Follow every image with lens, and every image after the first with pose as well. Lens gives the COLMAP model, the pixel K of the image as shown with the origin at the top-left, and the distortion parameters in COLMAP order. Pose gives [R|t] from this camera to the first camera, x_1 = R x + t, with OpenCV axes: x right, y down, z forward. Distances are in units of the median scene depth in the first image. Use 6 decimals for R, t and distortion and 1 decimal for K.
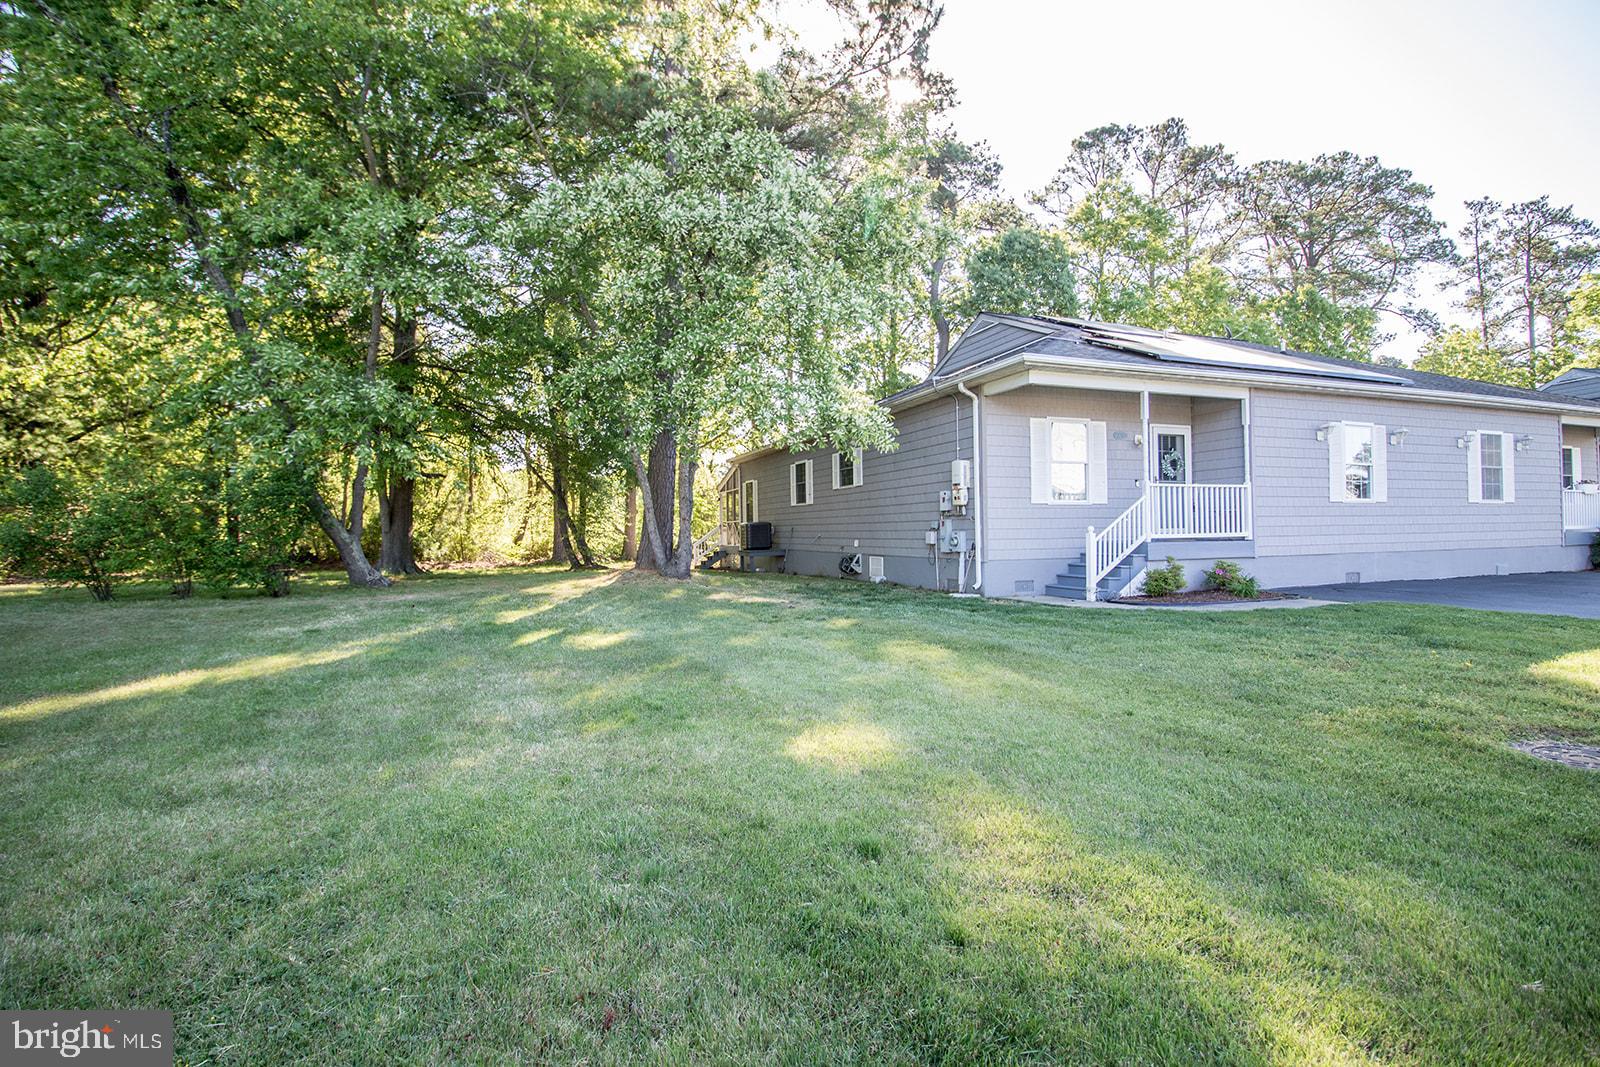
lens RADIAL K [[739.6, 0, 791.7], [0, 739.6, 524.1], [0, 0, 1]] dist [-0.008304, -0.007868]
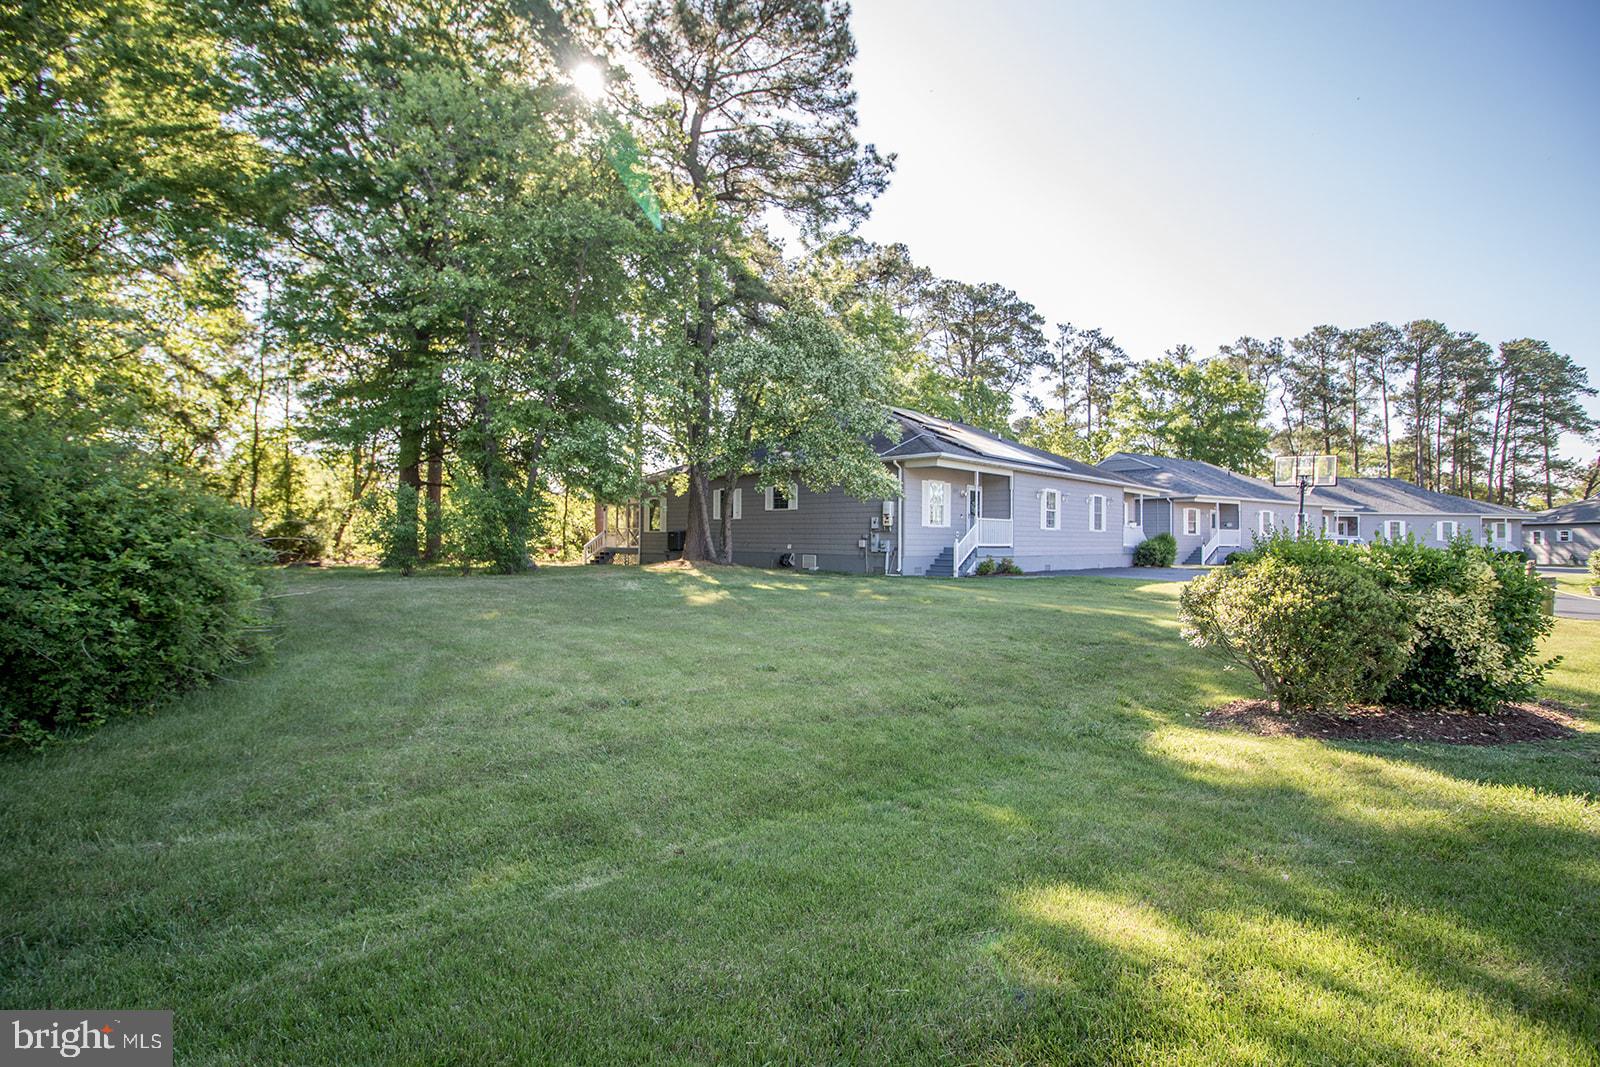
lens RADIAL K [[739.6, 0, 793.4], [0, 739.6, 532.4], [0, 0, 1]] dist [-0.008304, -0.007868]
pose [[0.905511, 0.025906, 0.423530, -0.611359], [-0.026257, 0.999643, -0.005008, 0.004570], [-0.423509, -0.006585, 0.905868, -0.446819]]
